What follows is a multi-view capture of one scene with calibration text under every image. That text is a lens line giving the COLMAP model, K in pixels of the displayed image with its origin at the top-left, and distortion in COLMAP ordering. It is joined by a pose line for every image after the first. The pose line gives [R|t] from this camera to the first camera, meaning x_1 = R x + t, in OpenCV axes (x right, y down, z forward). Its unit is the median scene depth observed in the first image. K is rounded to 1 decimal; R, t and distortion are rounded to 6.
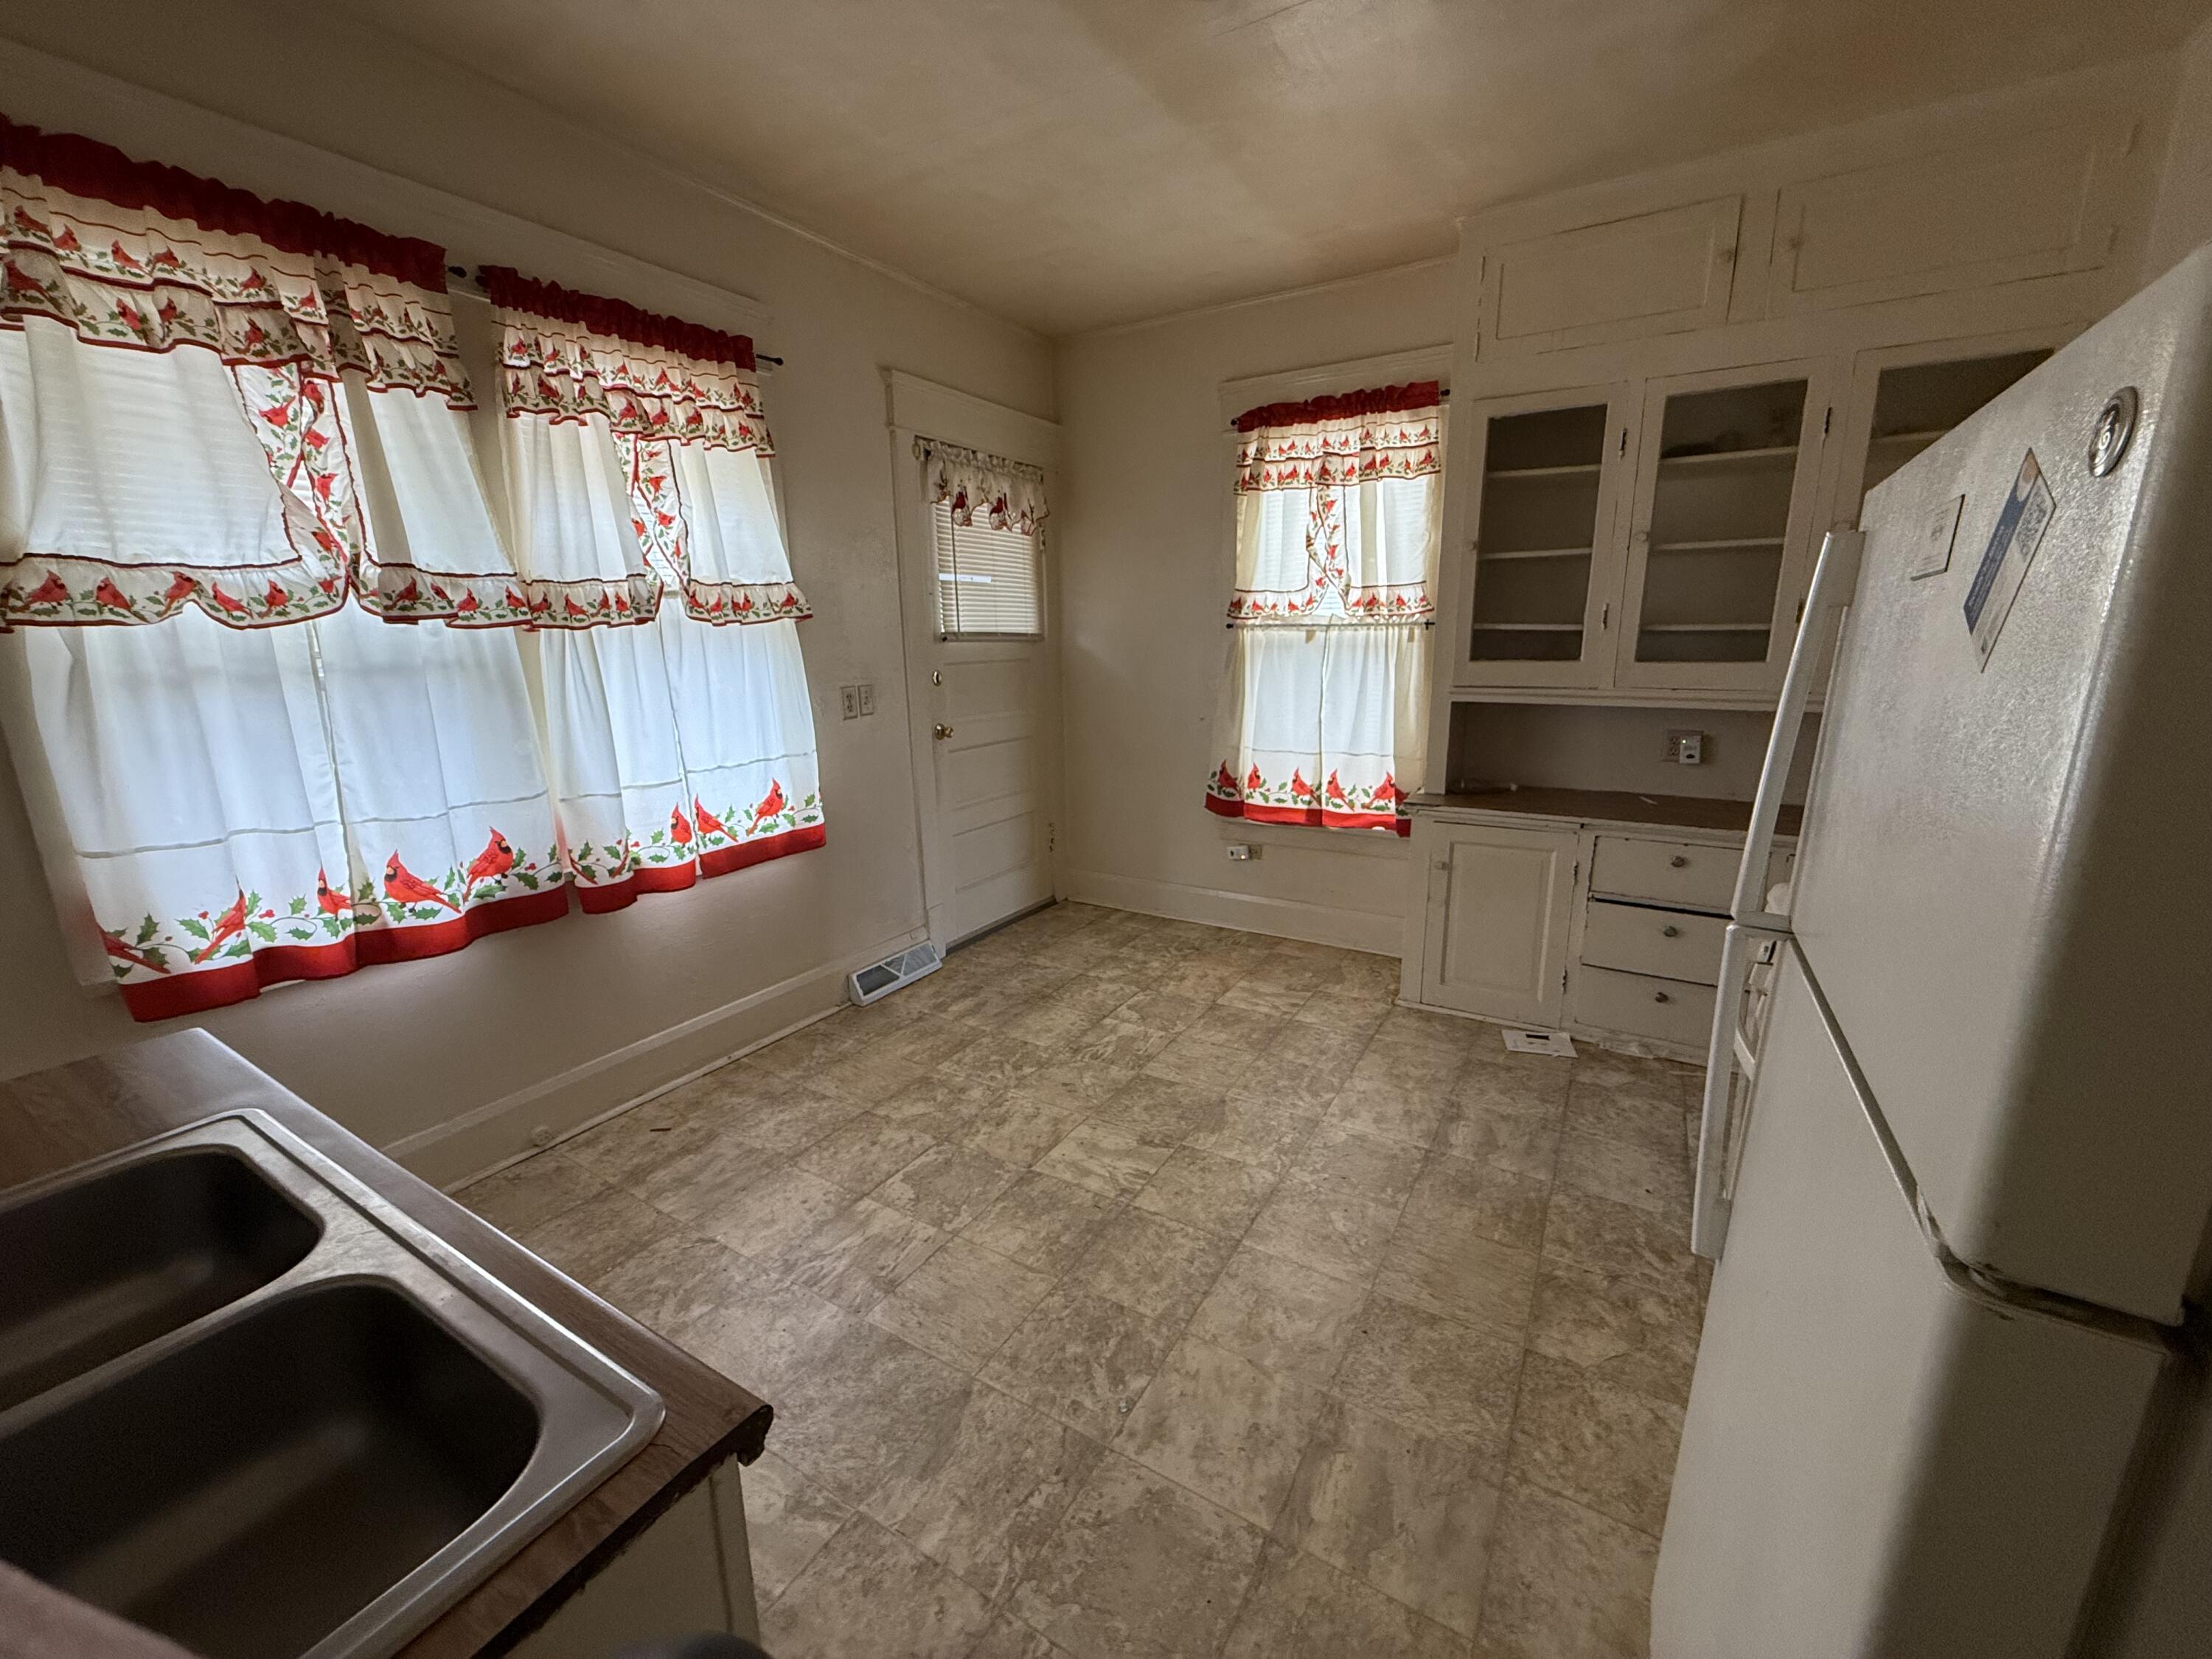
lens RADIAL K [[887.9, 0, 1101.3], [0, 887.9, 832.6], [0, 0, 1]] dist [0.000742, 0.000032]
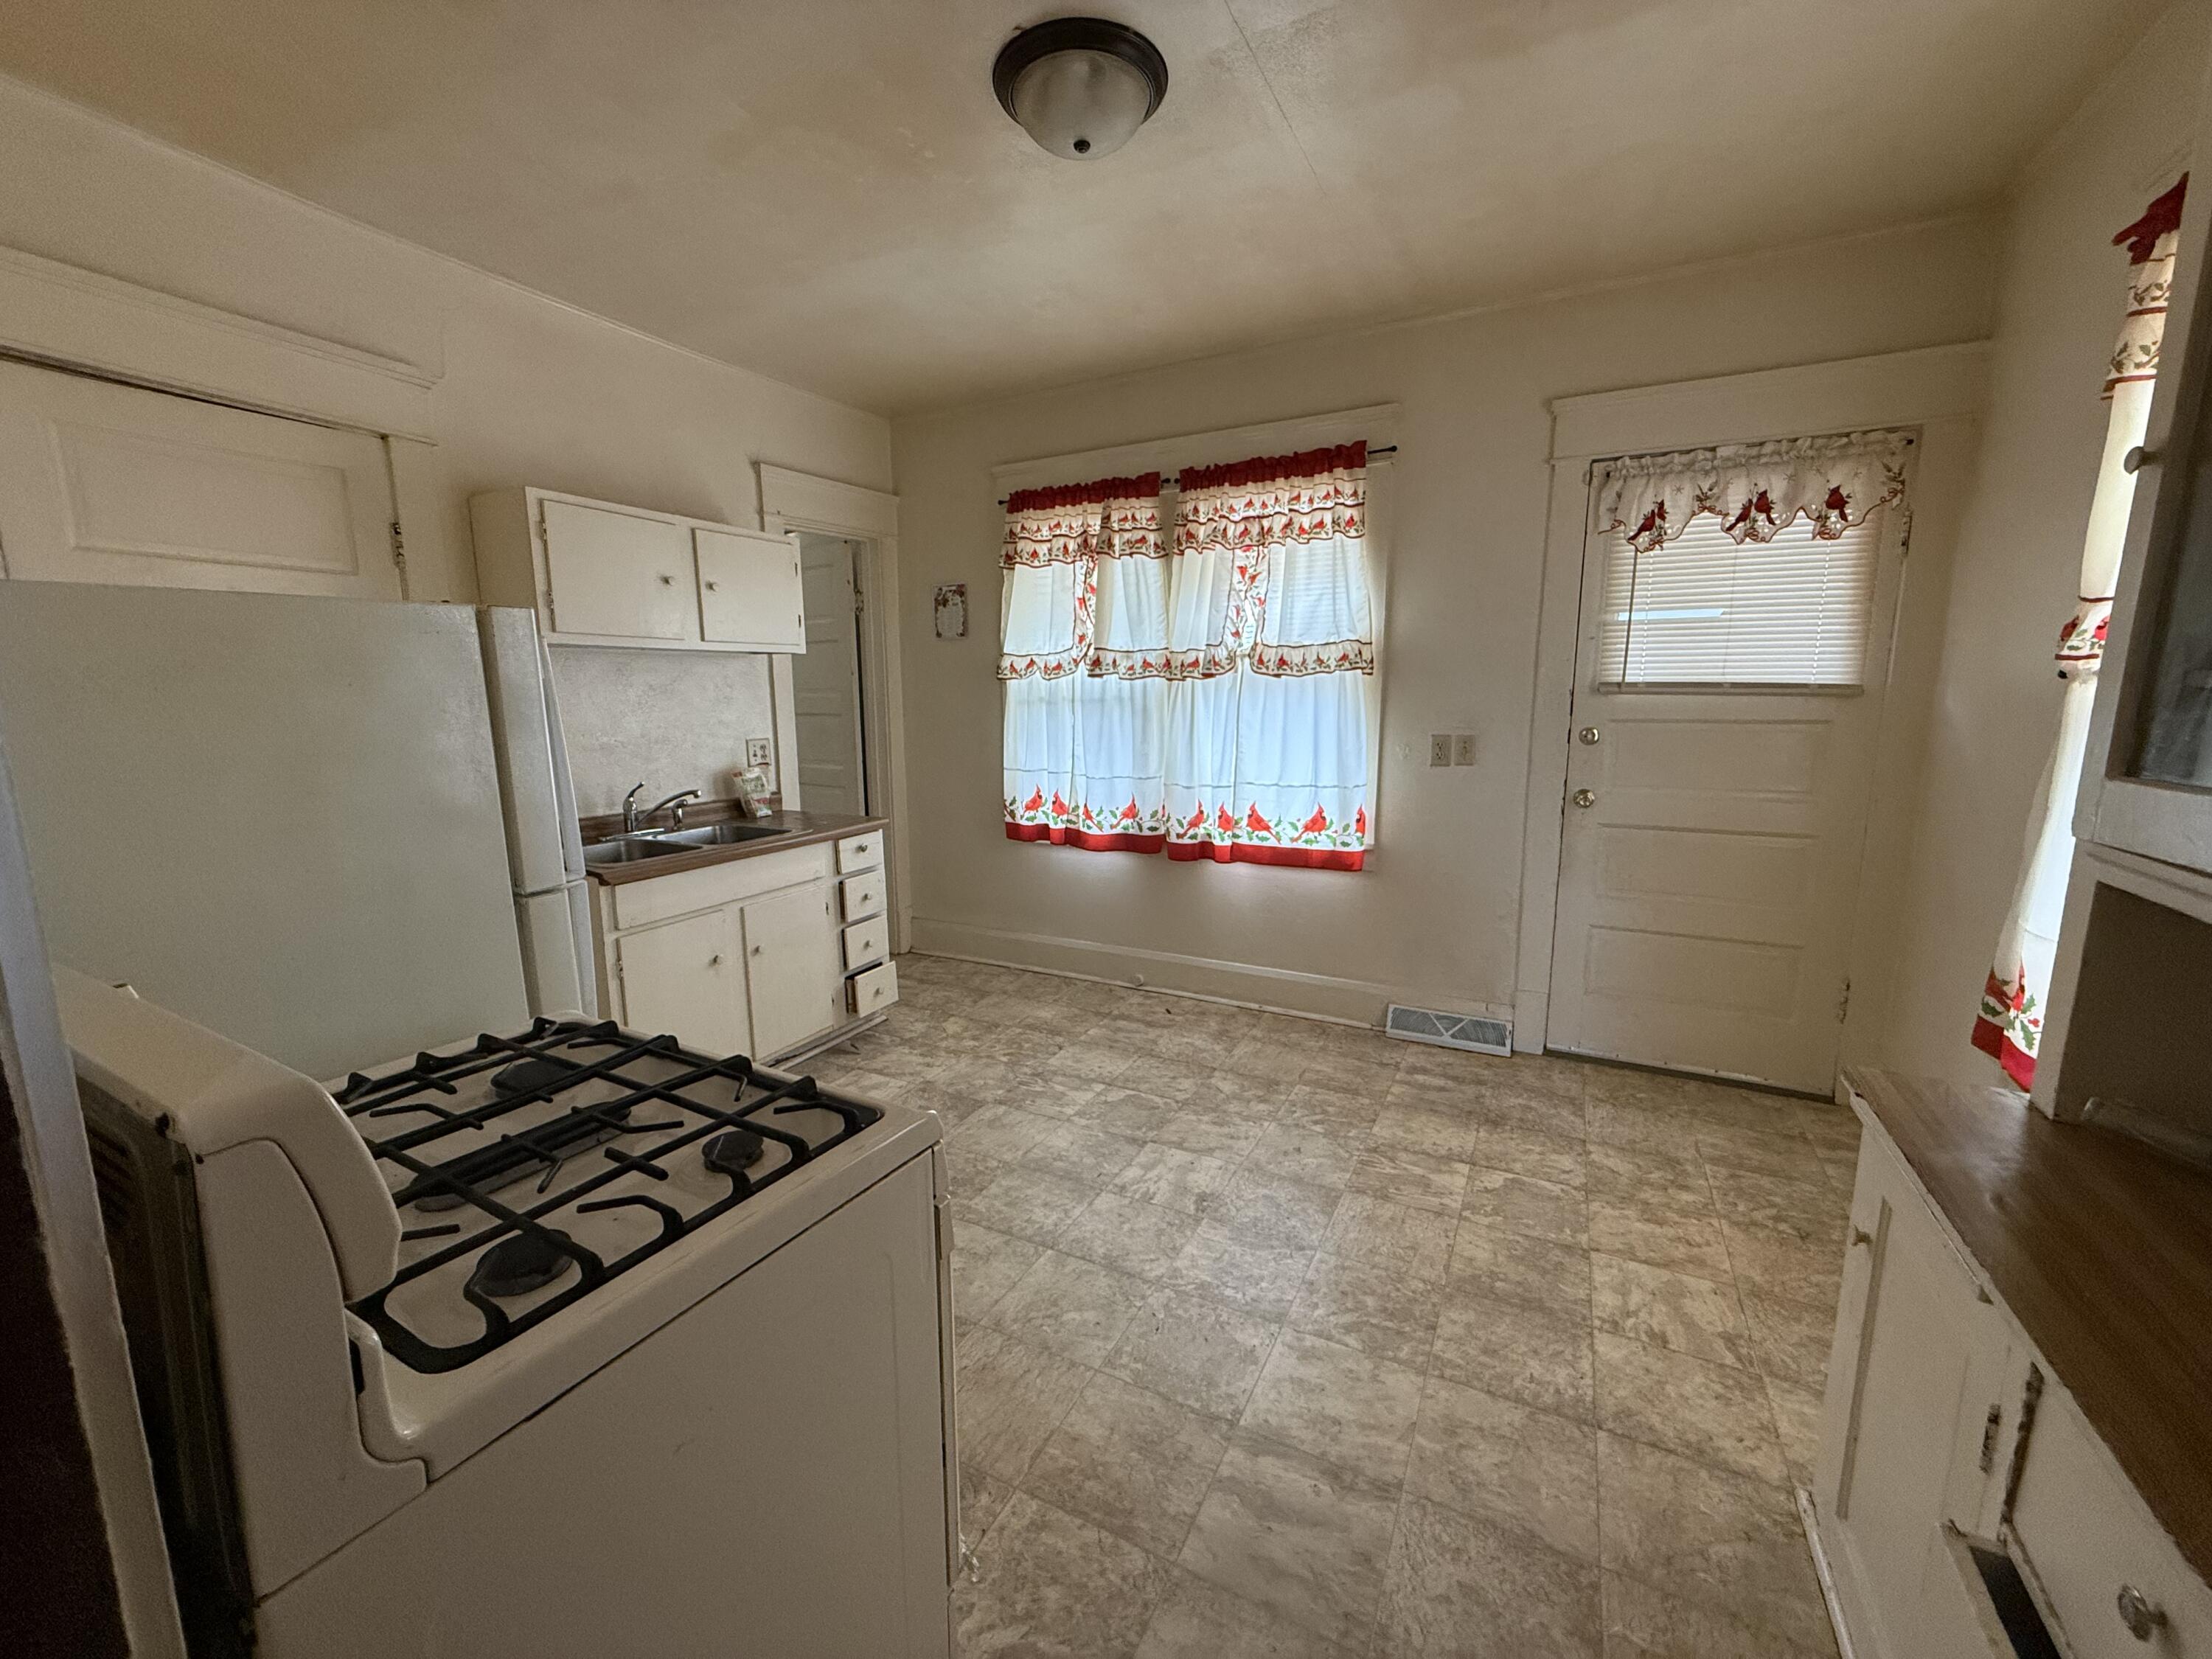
lens RADIAL K [[887.9, 0, 1101.3], [0, 887.9, 832.6], [0, 0, 1]] dist [0.000742, 0.000032]
pose [[0.049049, 0.177837, -0.982837, 0.823739], [-0.214090, 0.963022, 0.163567, -0.158438], [0.975582, 0.202393, 0.085309, 0.627900]]
